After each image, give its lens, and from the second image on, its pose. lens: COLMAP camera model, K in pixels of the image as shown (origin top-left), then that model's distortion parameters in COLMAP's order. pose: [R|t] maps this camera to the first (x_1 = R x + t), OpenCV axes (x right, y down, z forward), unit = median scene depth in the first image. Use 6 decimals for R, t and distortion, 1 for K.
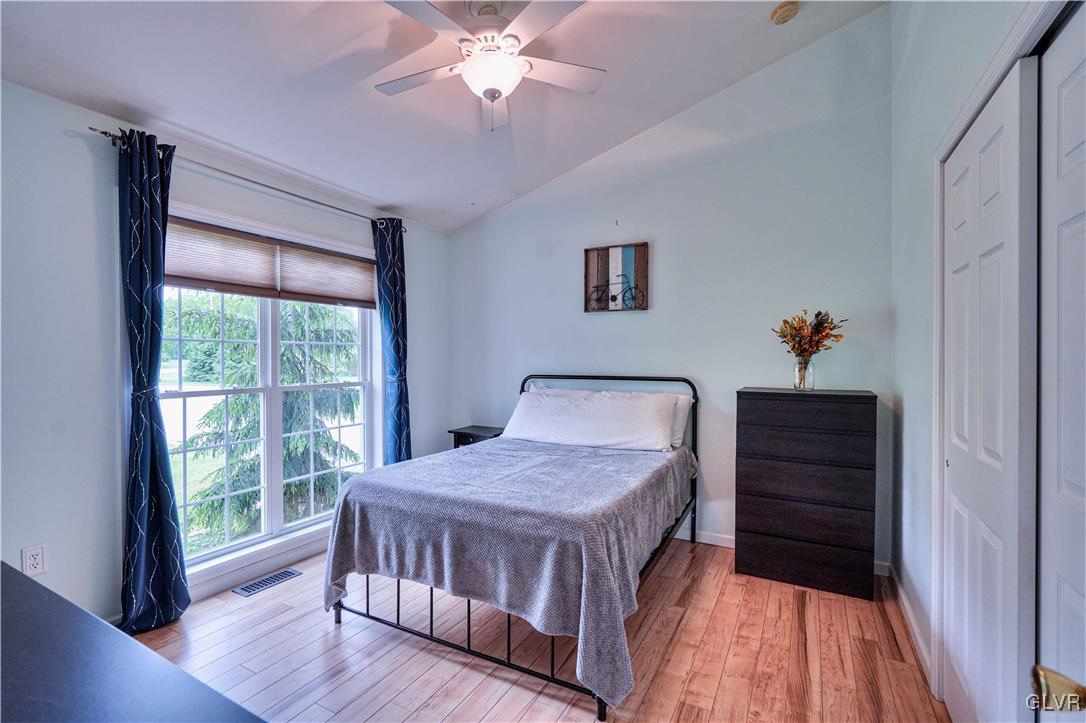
lens RADIAL K [[502.1, 0, 540.8], [0, 502.1, 351.3], [0, 0, 1]] dist [-0.000835, 0.000242]
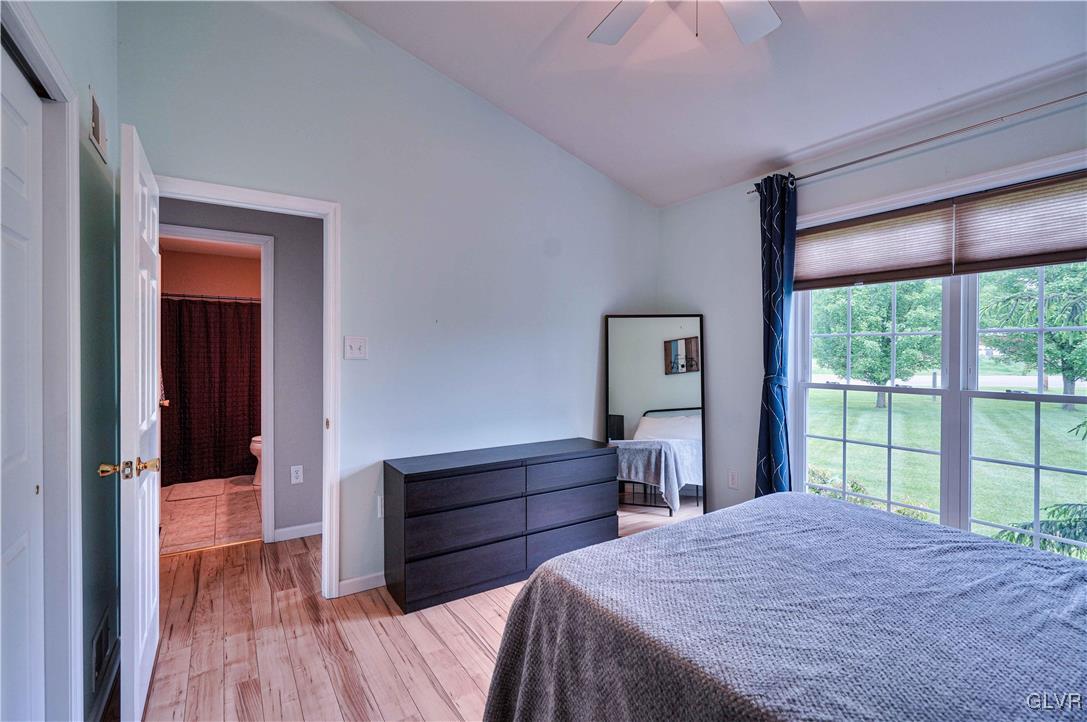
lens RADIAL K [[500.3, 0, 543.5], [0, 500.3, 361.0], [0, 0, 1]] dist [-0.002854, -0.000237]
pose [[-0.489666, 0.005567, -0.871892, 0.526058], [0.000882, 0.999982, 0.005890, 0.025087], [0.871910, 0.002115, -0.489662, 0.965970]]
